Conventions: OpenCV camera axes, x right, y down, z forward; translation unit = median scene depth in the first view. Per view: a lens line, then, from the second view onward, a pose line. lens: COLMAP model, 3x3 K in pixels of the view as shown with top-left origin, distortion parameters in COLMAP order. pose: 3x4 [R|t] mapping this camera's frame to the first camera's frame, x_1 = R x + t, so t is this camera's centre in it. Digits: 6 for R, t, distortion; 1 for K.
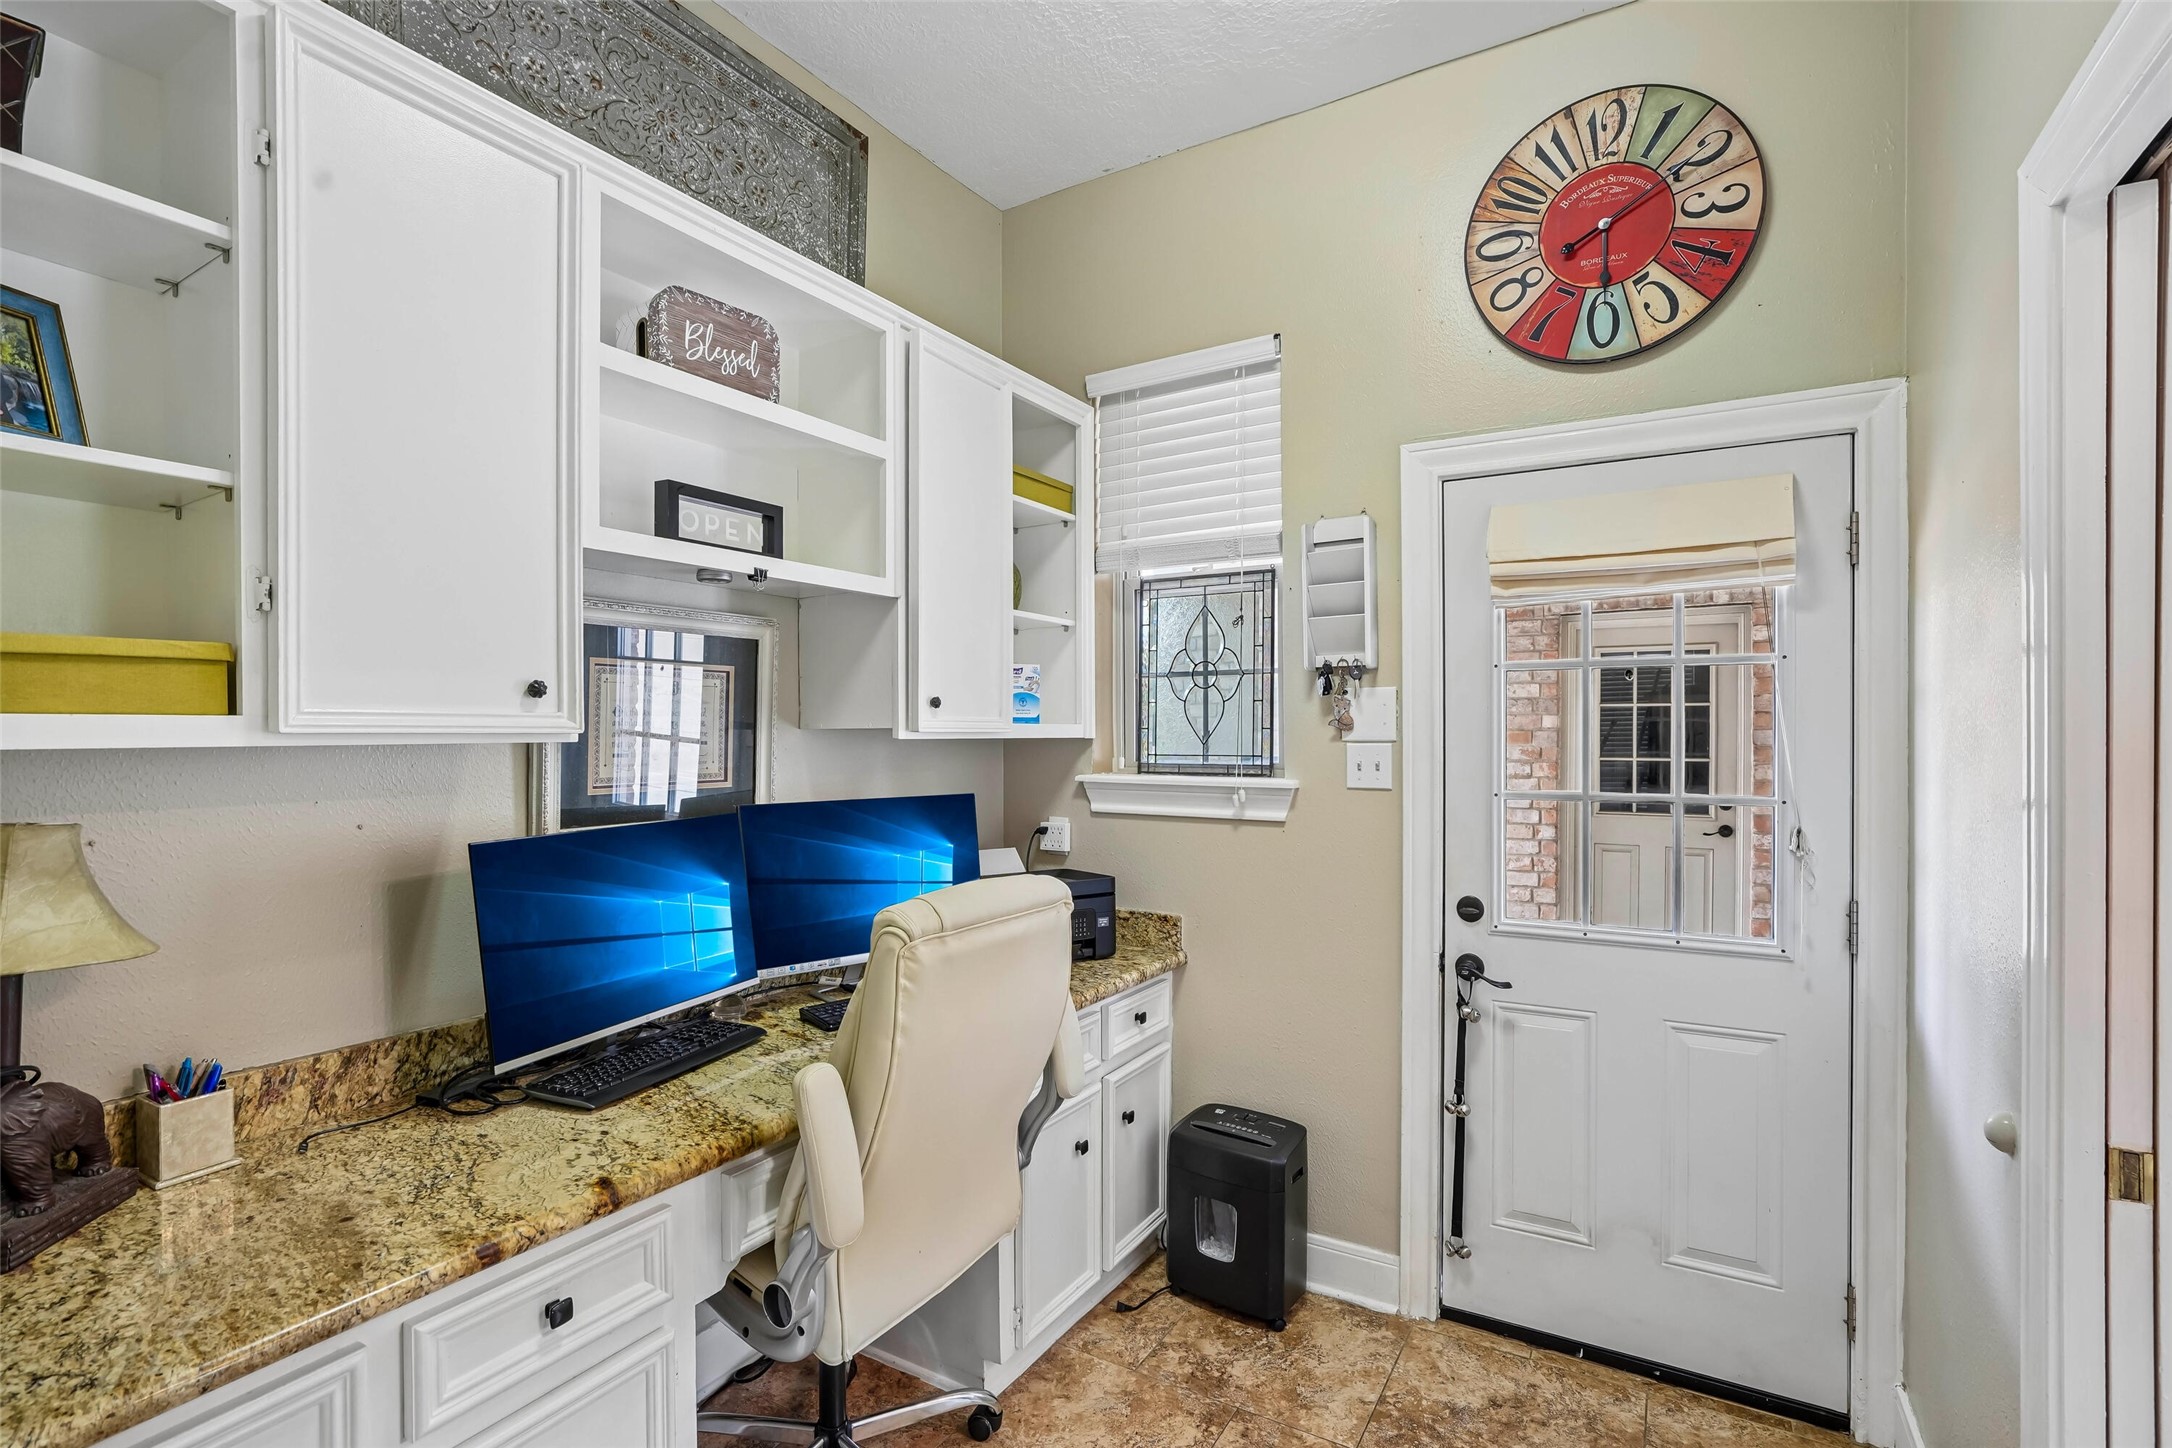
lens RADIAL K [[1008.5, 0, 1092.4], [0, 1008.5, 733.8], [0, 0, 1]] dist [-0.040392, 0.020805]
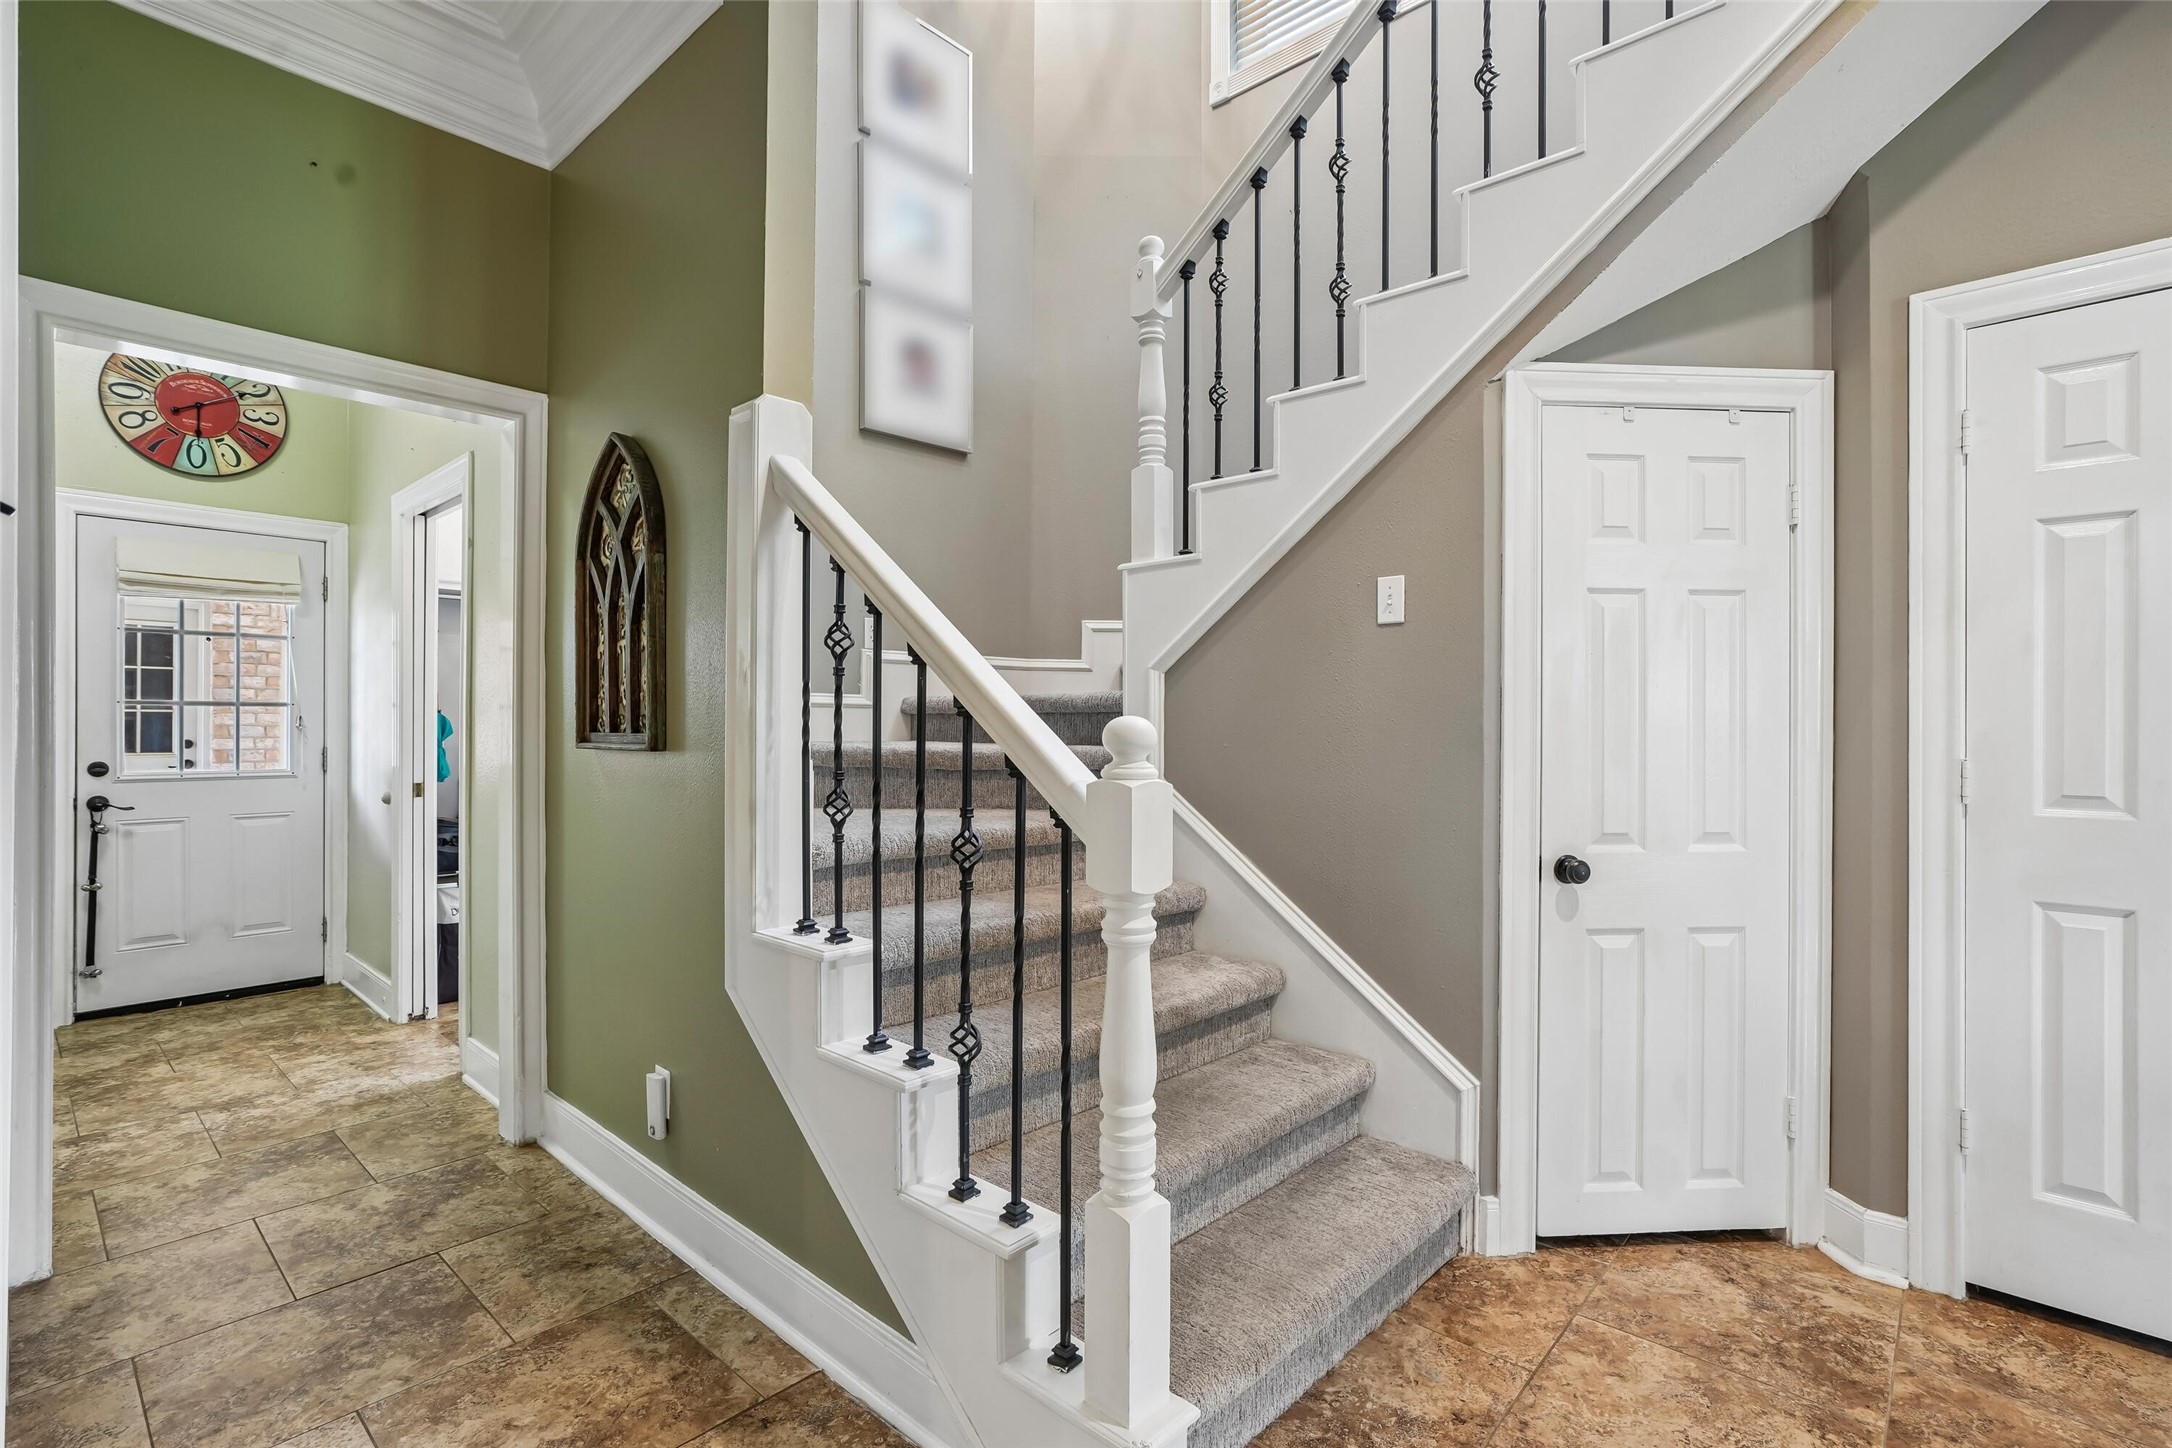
lens RADIAL K [[1008.5, 0, 1092.4], [0, 1008.5, 733.8], [0, 0, 1]] dist [-0.040392, 0.020805]
pose [[0.191739, -0.004502, 0.981436, -1.001598], [-0.002104, 0.999985, 0.004998, 0.108727], [-0.981444, -0.003023, 0.191726, -1.035835]]
